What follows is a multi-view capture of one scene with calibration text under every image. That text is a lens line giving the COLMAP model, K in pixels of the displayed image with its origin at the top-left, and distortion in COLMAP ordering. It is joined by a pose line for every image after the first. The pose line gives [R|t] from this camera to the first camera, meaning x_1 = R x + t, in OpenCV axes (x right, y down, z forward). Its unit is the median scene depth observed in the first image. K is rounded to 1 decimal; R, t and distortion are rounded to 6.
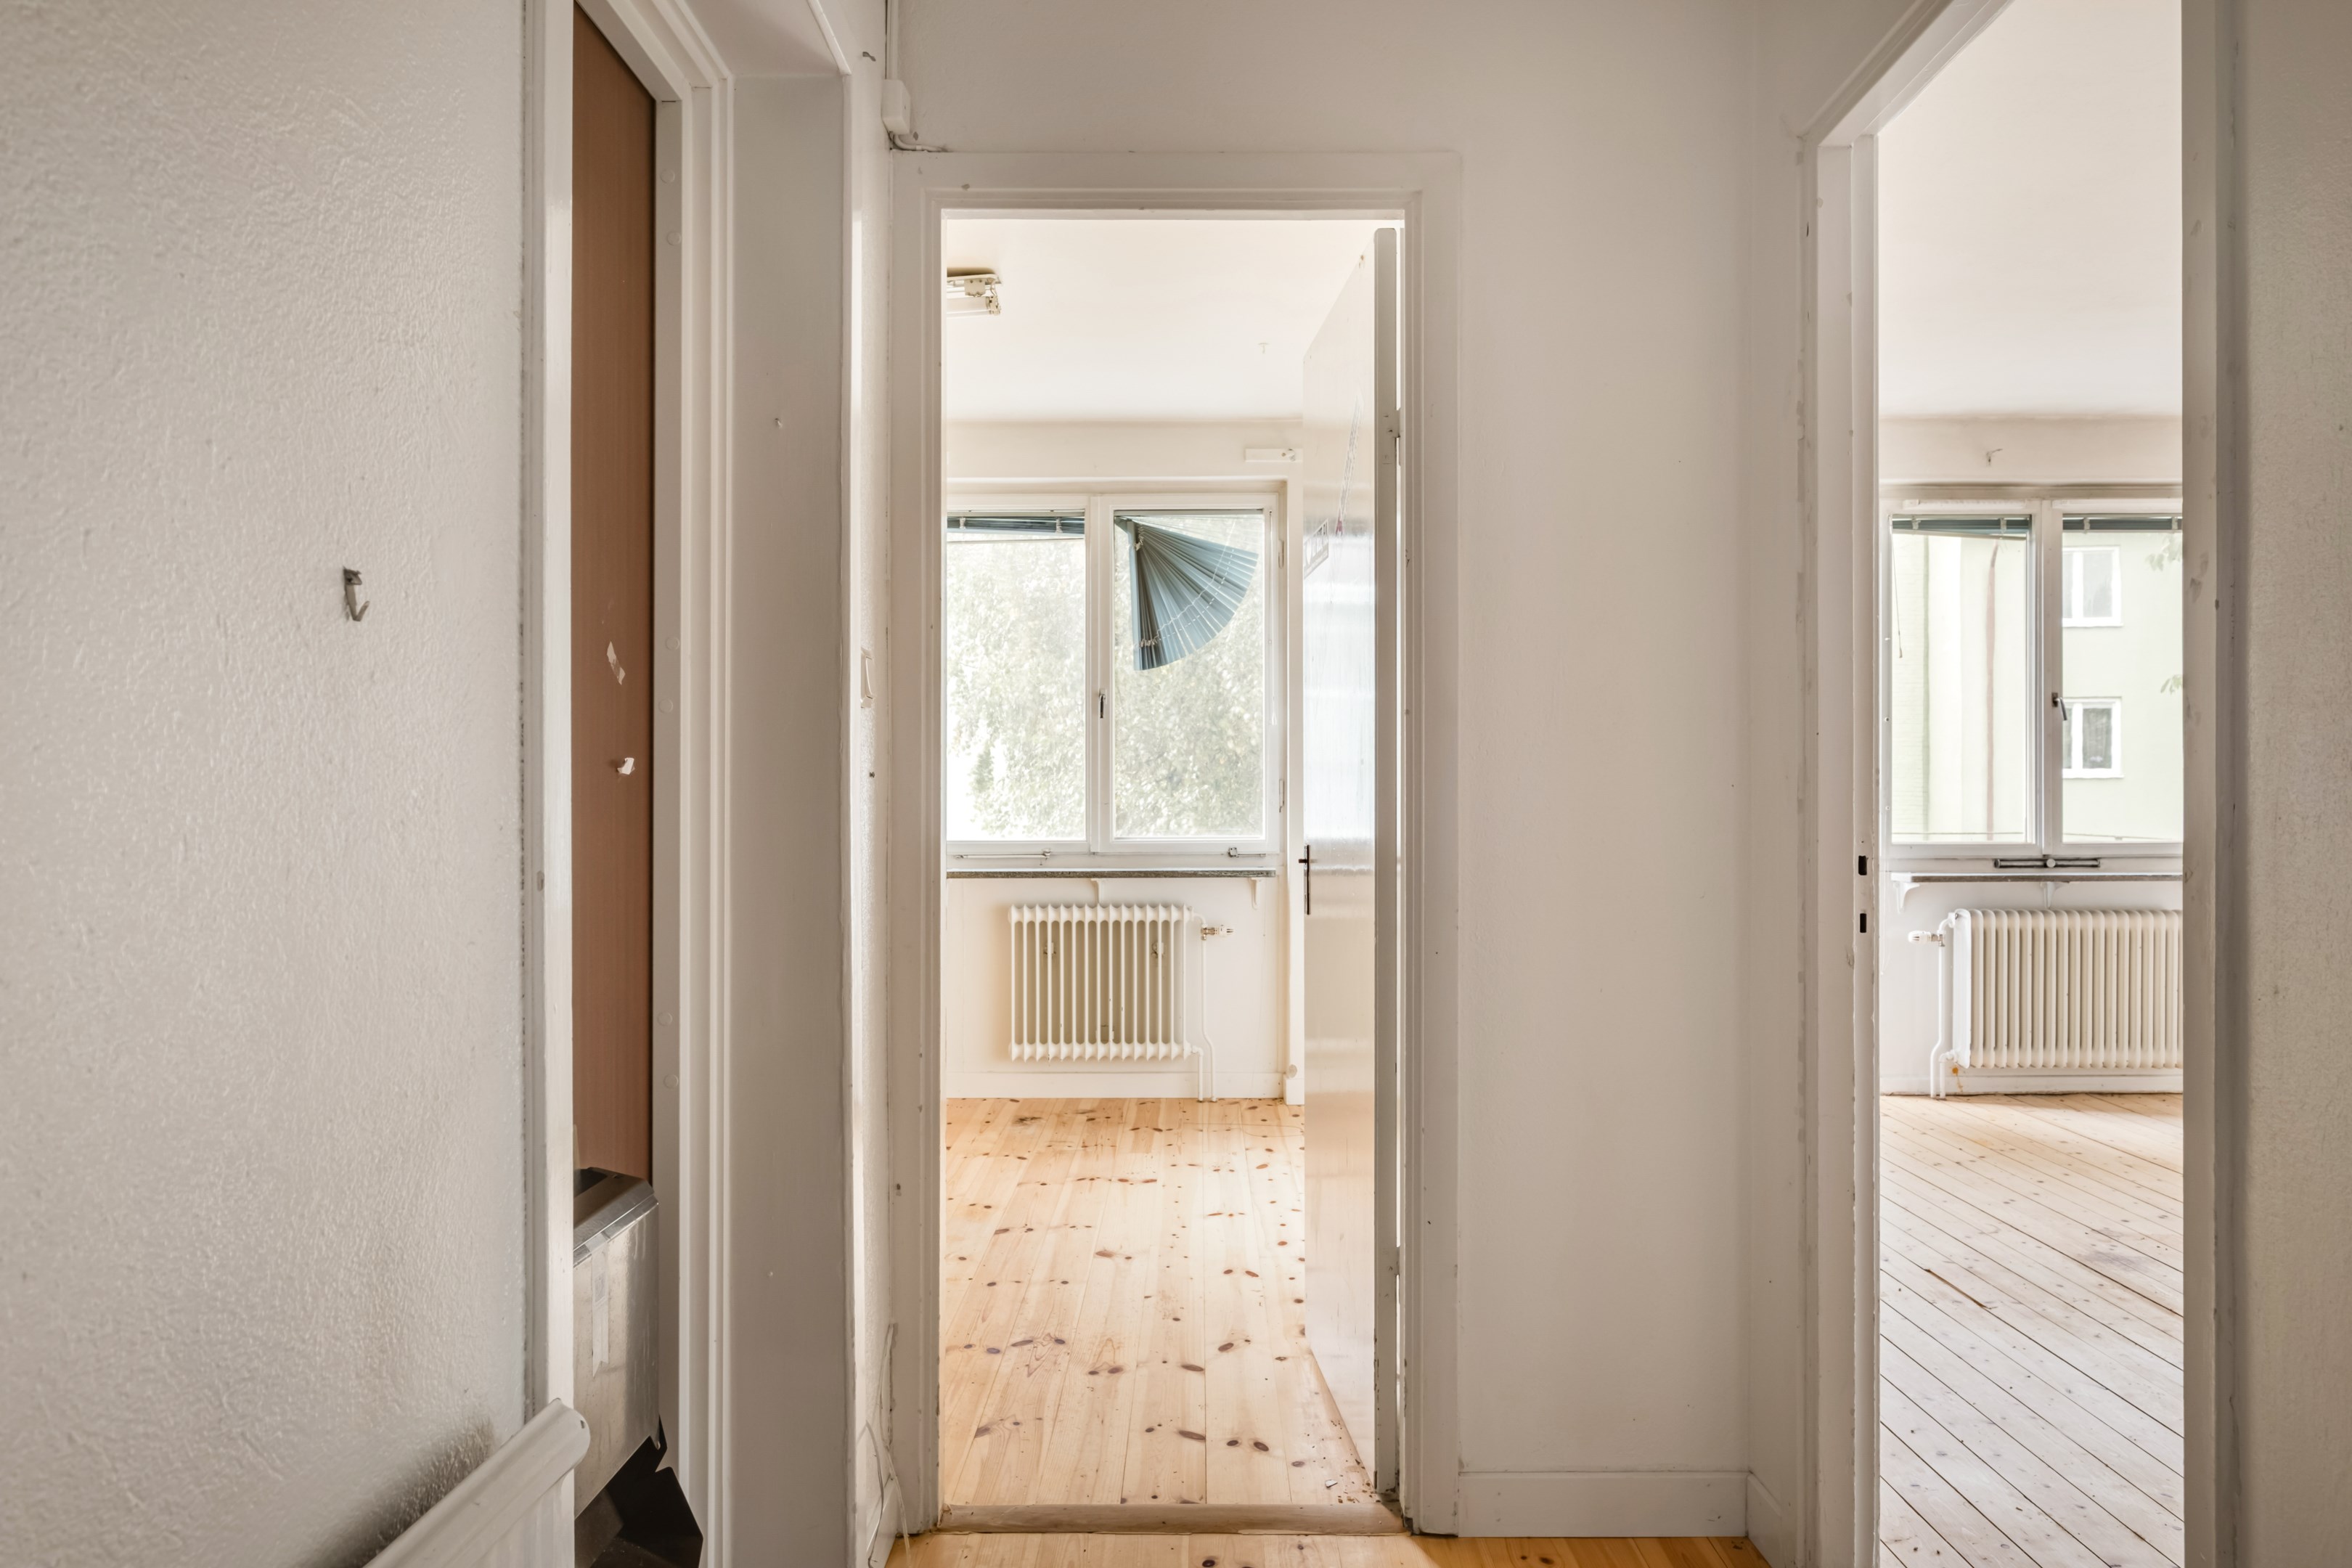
lens RADIAL K [[1613.6, 0, 1176.2], [0, 1613.6, 821.9], [0, 0, 1]] dist [-0.000440, 0.004468]
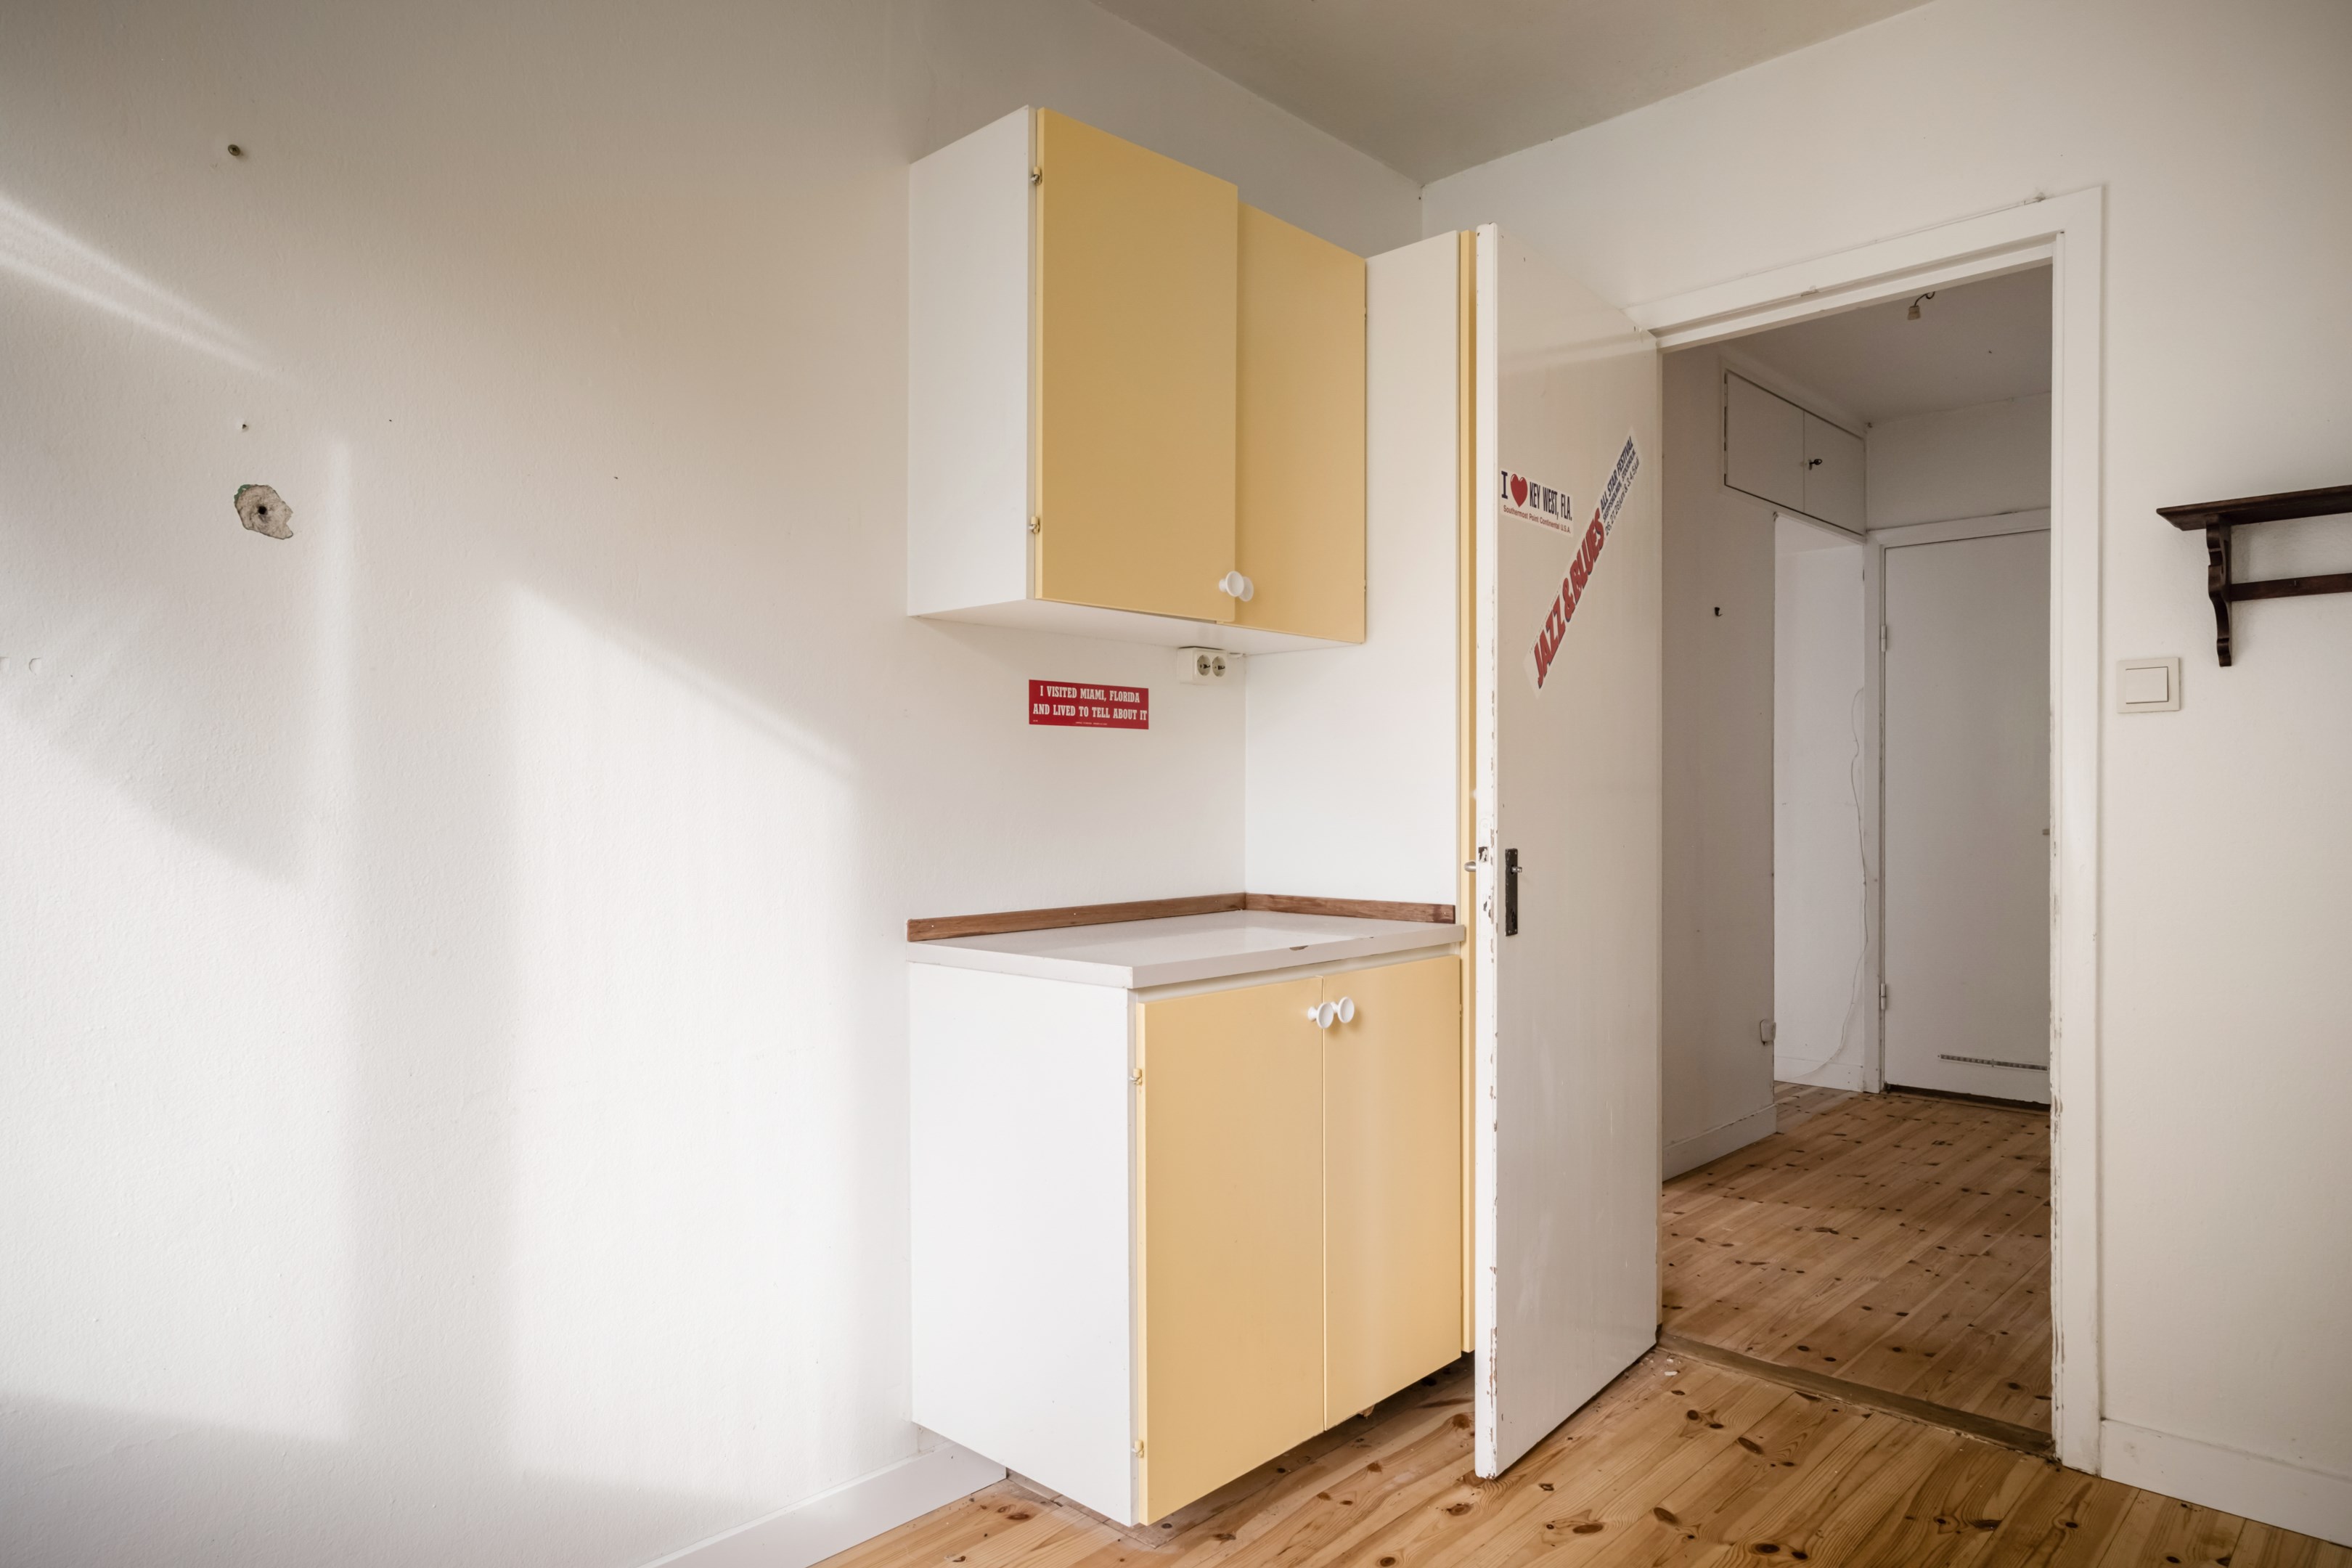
lens RADIAL K [[1417.7, 0, 1175.9], [0, 1417.7, 807.3], [0, 0, 1]] dist [0.002293, -0.000216]
pose [[-0.735022, -0.002997, 0.678037, -0.312666], [0.013800, 0.999717, 0.019379, -0.026889], [-0.677903, 0.023600, -0.734772, 1.835534]]
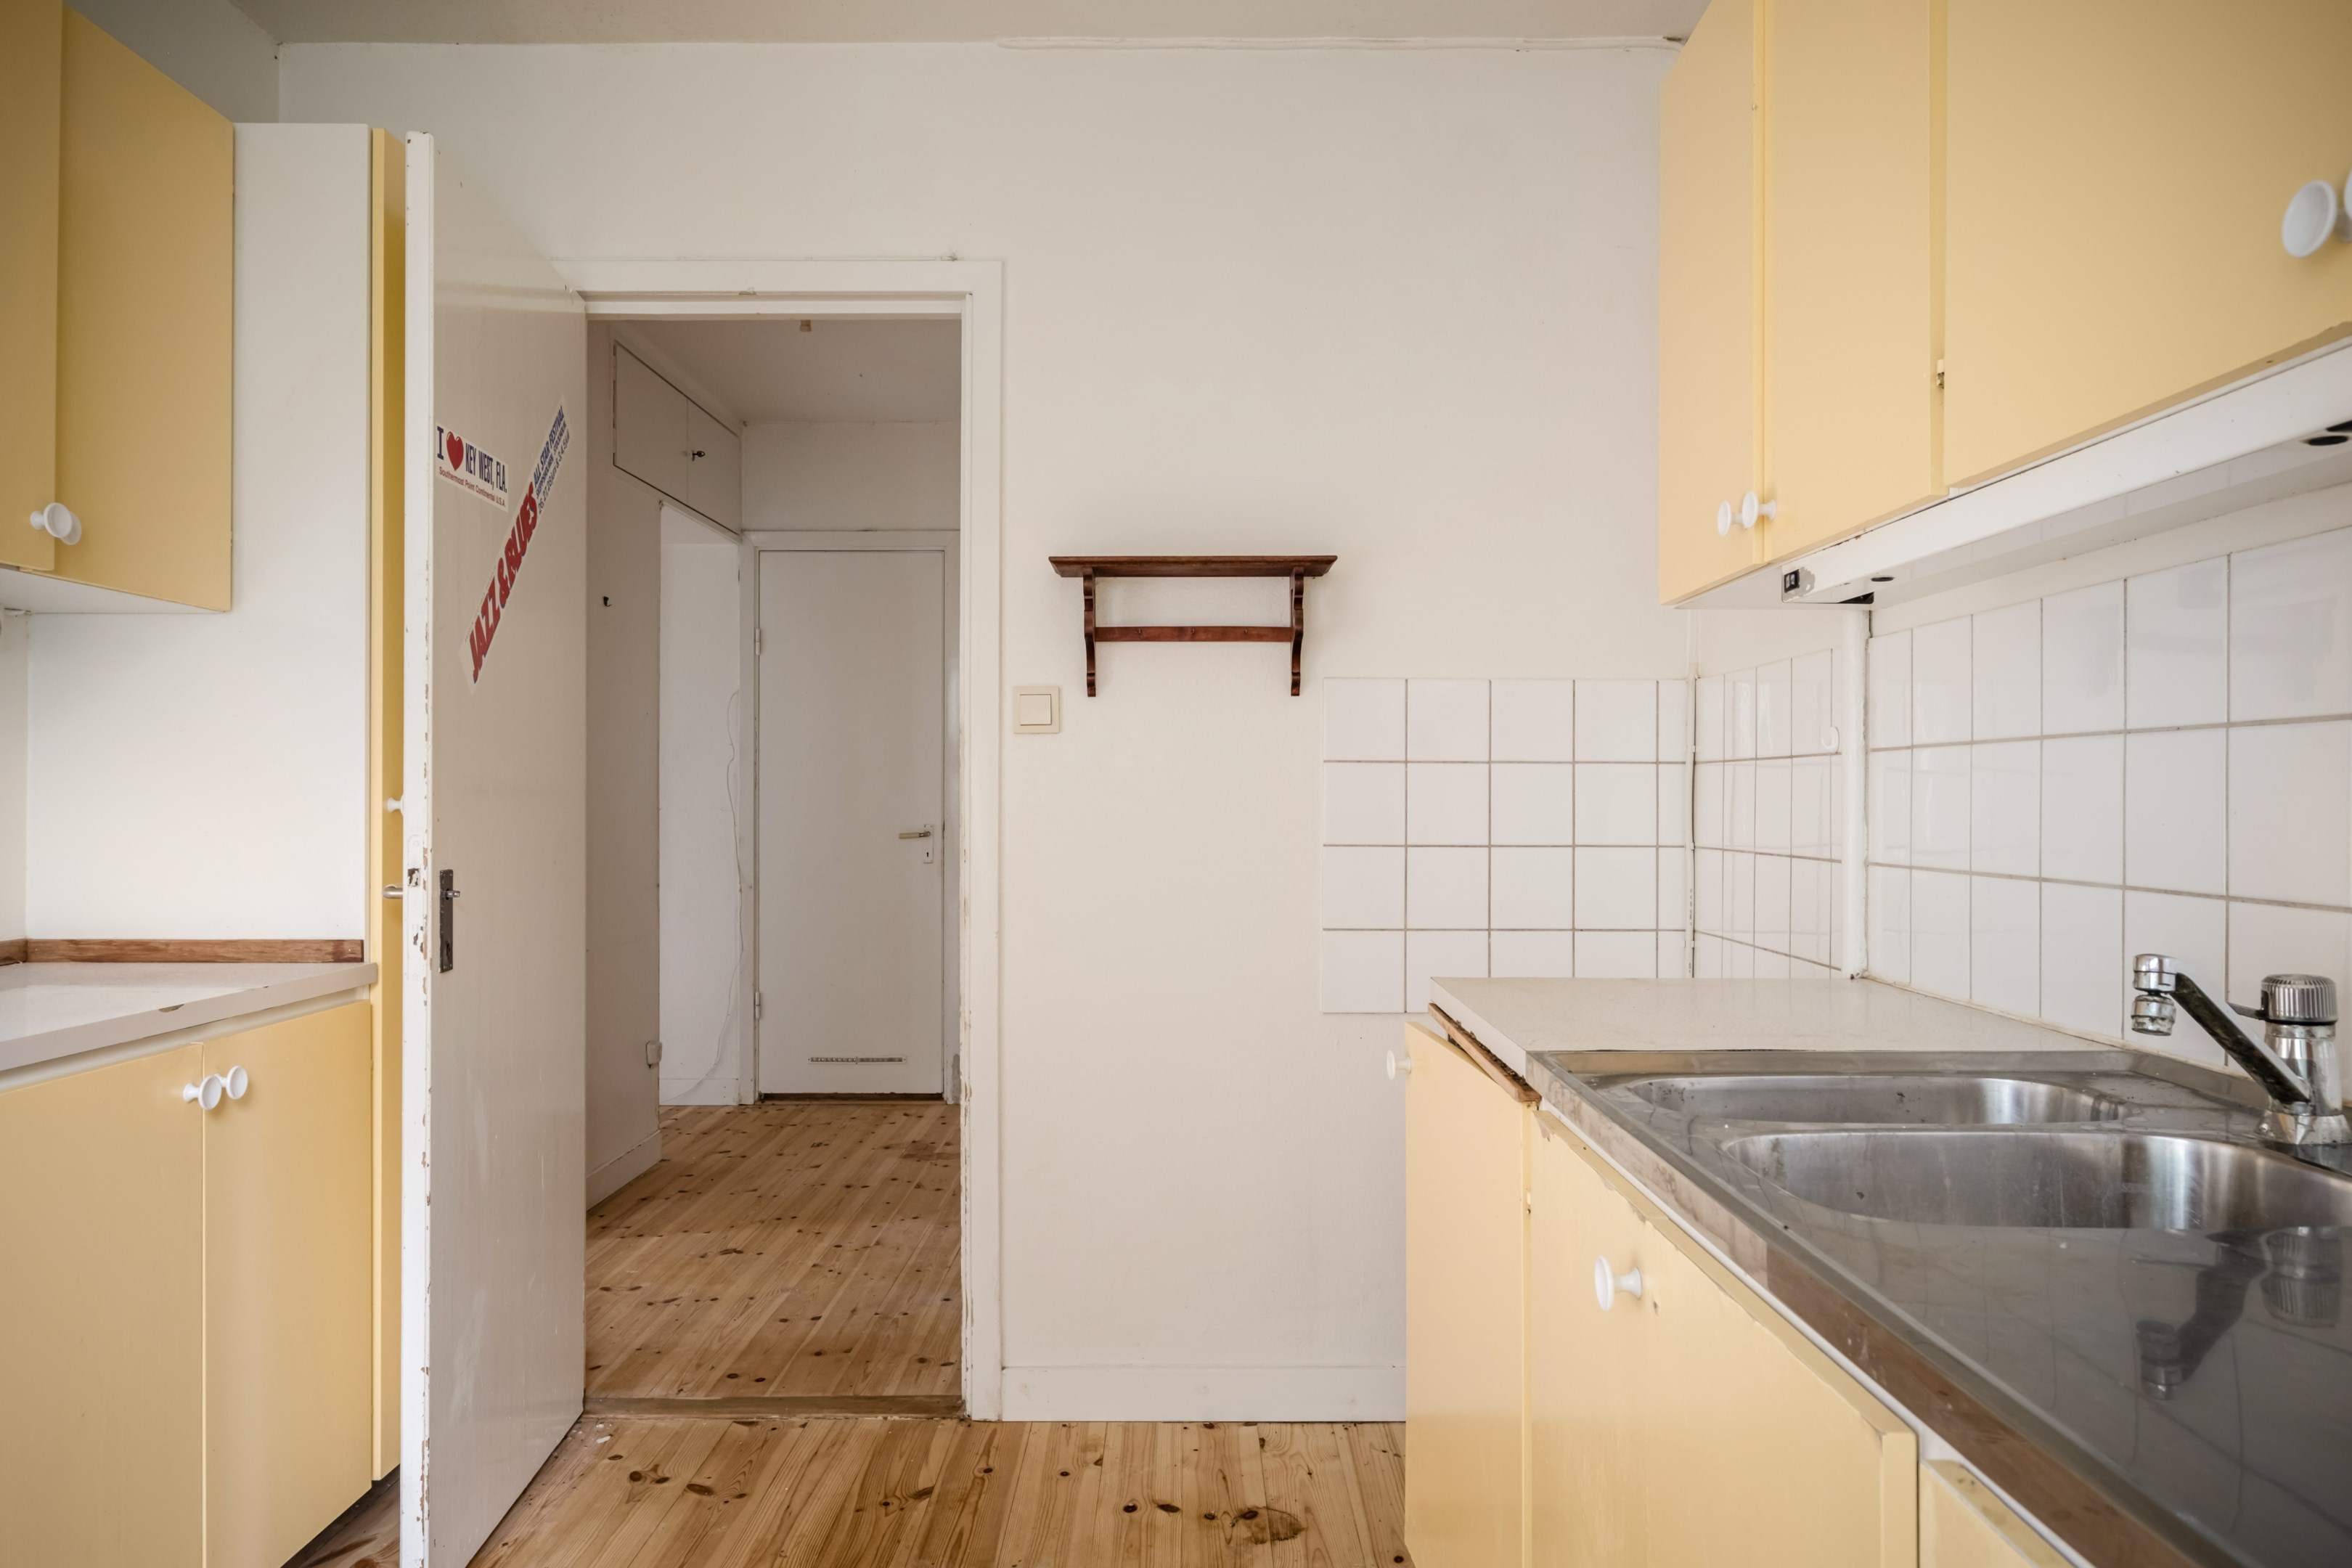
lens RADIAL K [[1571.6, 0, 1193.1], [0, 1571.6, 791.6], [0, 0, 1]] dist [-0.004386, 0.003300]
pose [[-0.999780, -0.001196, -0.020945, -0.252295], [-0.001478, 0.999908, 0.013479, -0.033731], [0.020927, 0.013507, -0.999690, 1.882080]]
